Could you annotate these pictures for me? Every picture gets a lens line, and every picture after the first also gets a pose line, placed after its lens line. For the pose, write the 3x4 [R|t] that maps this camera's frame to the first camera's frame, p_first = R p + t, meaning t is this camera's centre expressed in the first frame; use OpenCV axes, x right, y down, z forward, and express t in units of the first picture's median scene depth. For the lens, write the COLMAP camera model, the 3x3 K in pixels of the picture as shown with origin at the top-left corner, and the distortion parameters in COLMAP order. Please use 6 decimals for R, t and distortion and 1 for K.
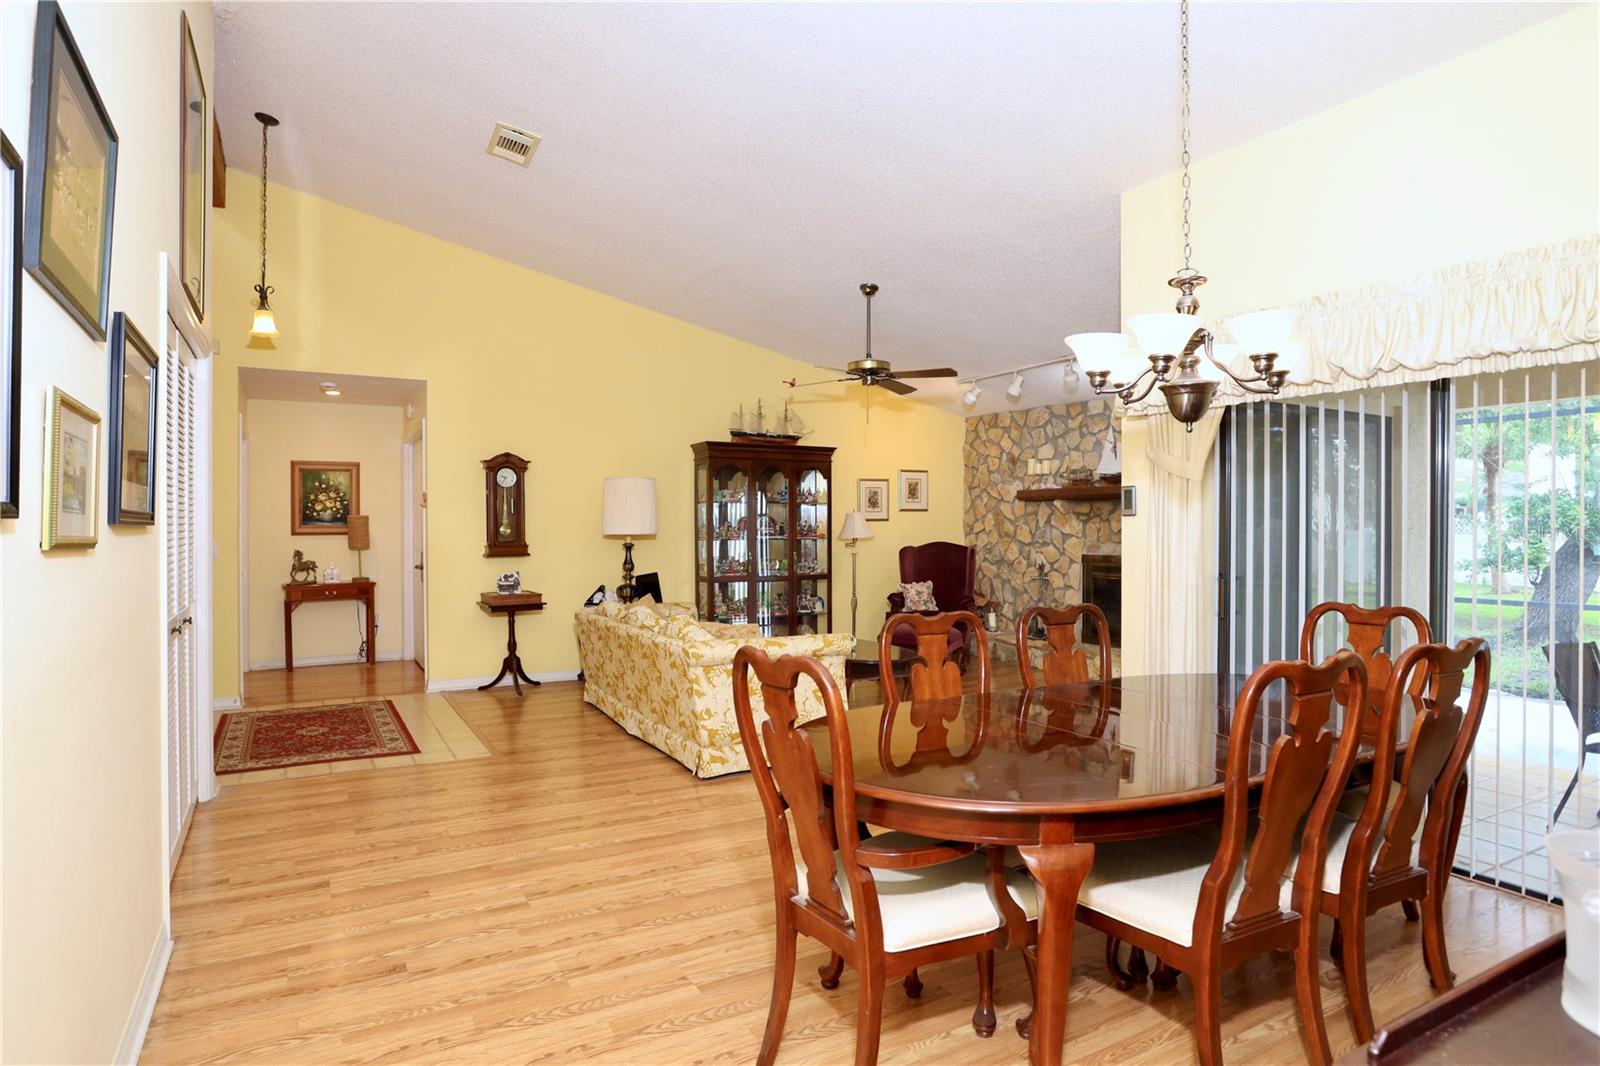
lens RADIAL K [[888.3, 0, 778.1], [0, 888.3, 529.9], [0, 0, 1]] dist [-0.047862, 0.000268]
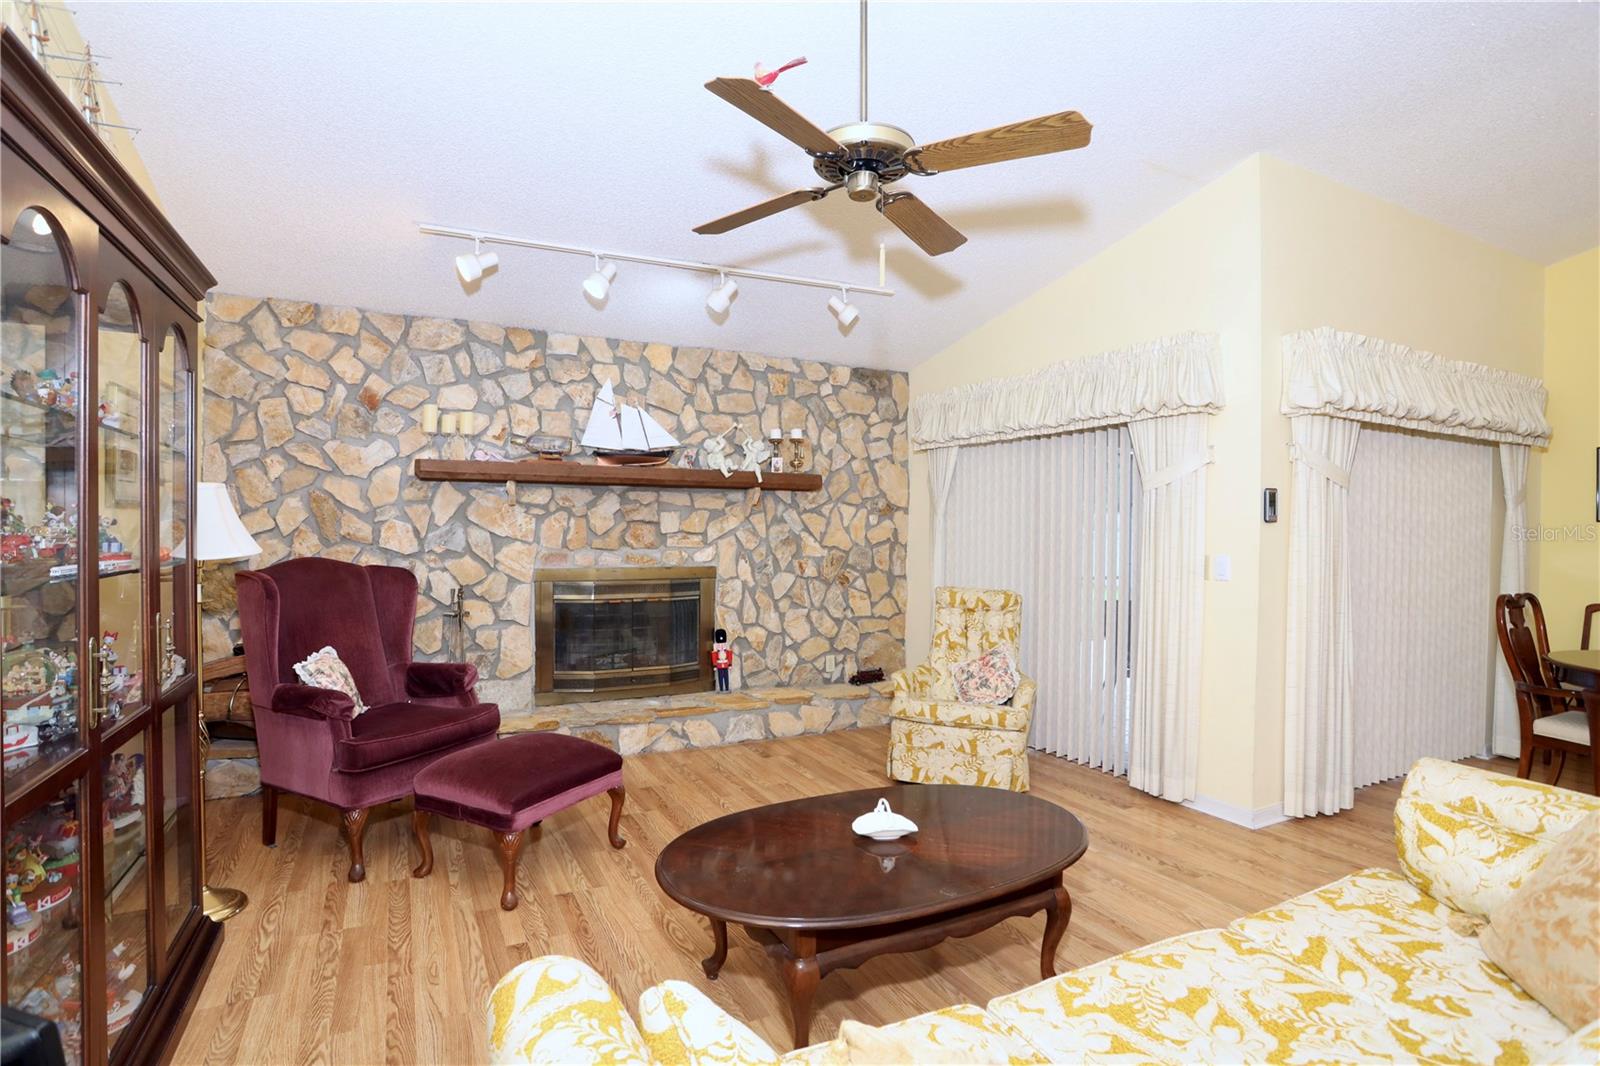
lens RADIAL K [[779.5, 0, 780.0], [0, 779.5, 535.0], [0, 0, 1]] dist [-0.083593, 0.044335]
pose [[0.039626, -0.011387, 0.999150, -0.206758], [-0.006288, 0.999912, 0.011645, -0.004346], [-0.999195, -0.006744, 0.039551, 0.796955]]
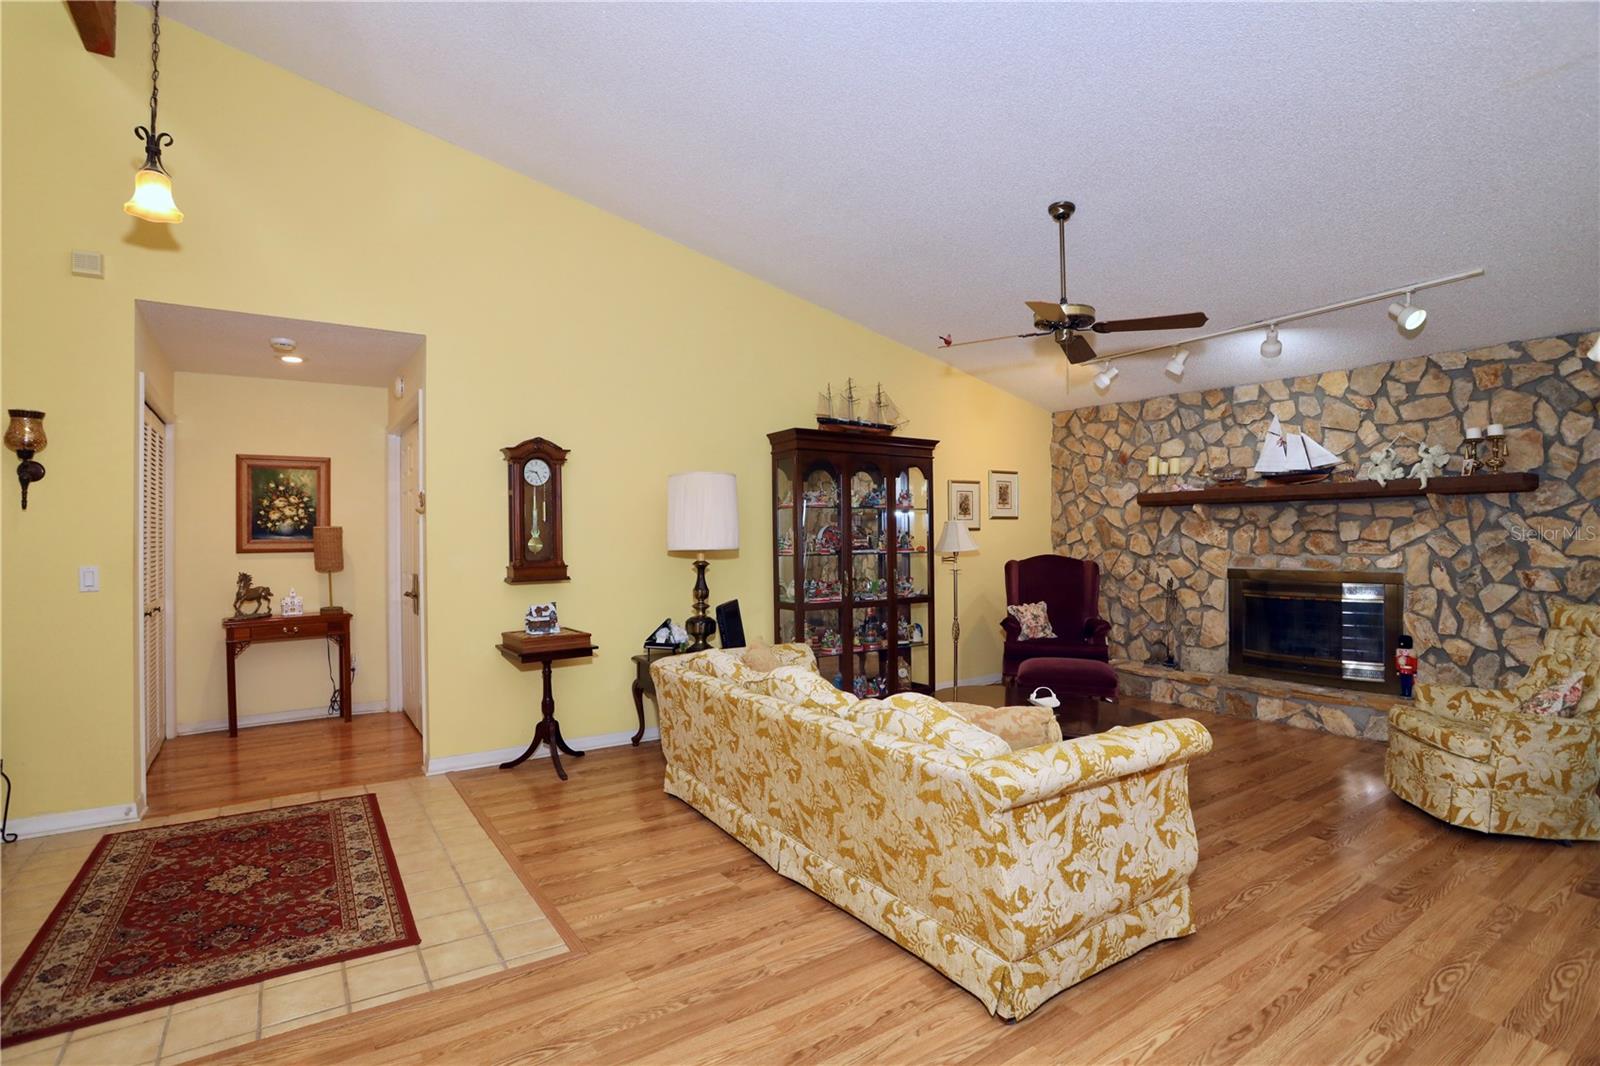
lens RADIAL K [[776.4, 0, 782.1], [0, 776.4, 531.7], [0, 0, 1]] dist [-0.075293, 0.032380]
pose [[0.996394, -0.005466, 0.084673, -0.141225], [0.006479, 0.999911, -0.011693, -0.001677], [-0.084601, 0.012199, 0.996340, 0.311060]]
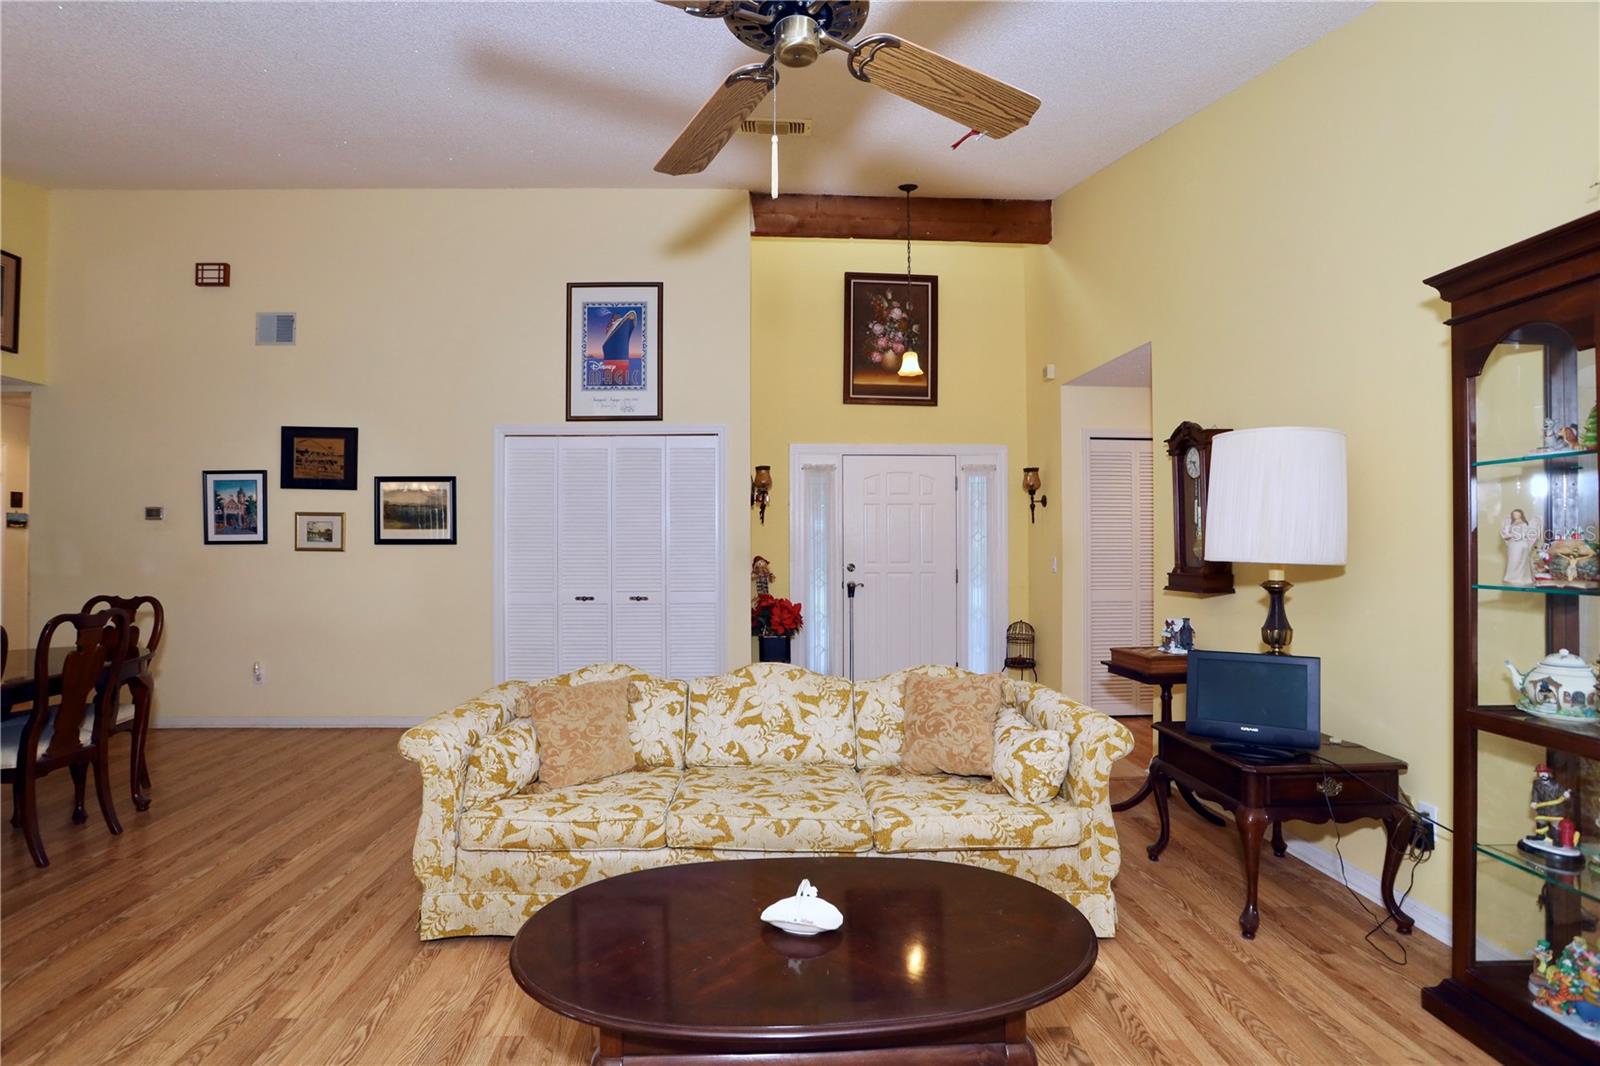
lens RADIAL K [[776.4, 0, 782.1], [0, 776.4, 531.7], [0, 0, 1]] dist [-0.075293, 0.032380]
pose [[-0.427640, -0.010195, -0.903891, 0.253127], [-0.000642, 0.999940, -0.010975, -0.005559], [0.903949, -0.004113, -0.427621, 0.854328]]
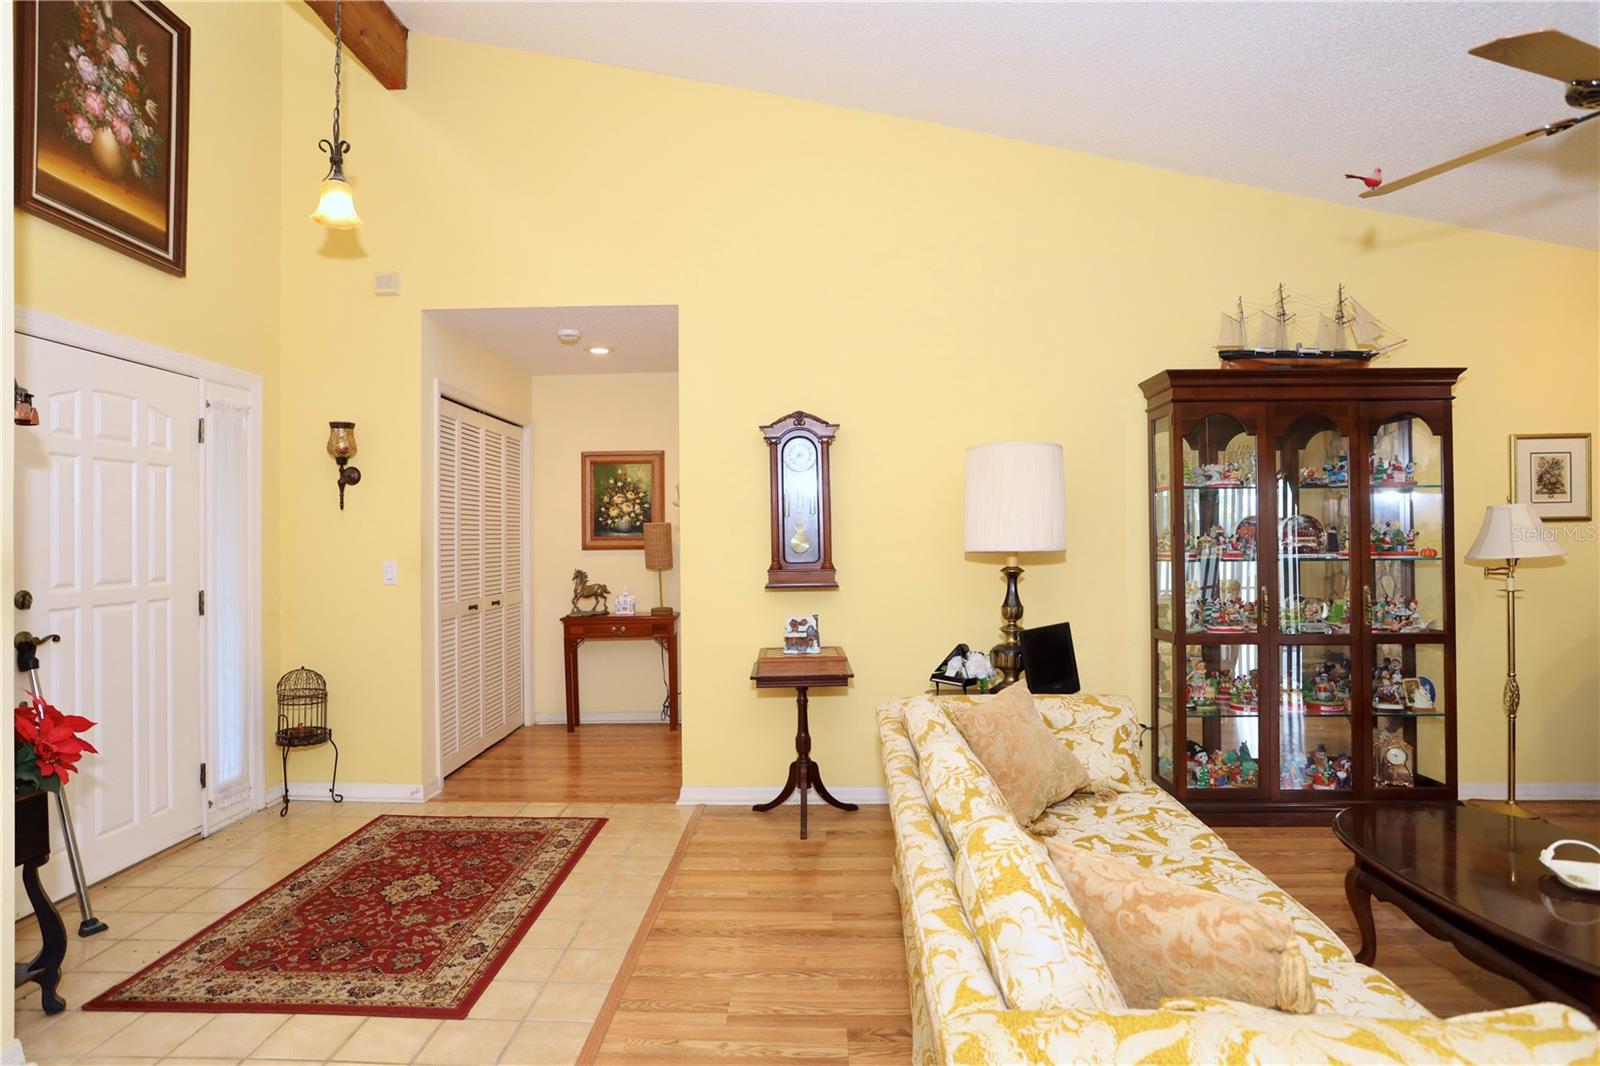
lens RADIAL K [[882.0, 0, 796.0], [0, 882.0, 528.4], [0, 0, 1]] dist [-0.045488, 0.028806]
pose [[0.867104, -0.009701, -0.498033, -0.014691], [0.004314, 0.999919, -0.011966, -0.002631], [0.498109, 0.008227, 0.867076, 0.427897]]
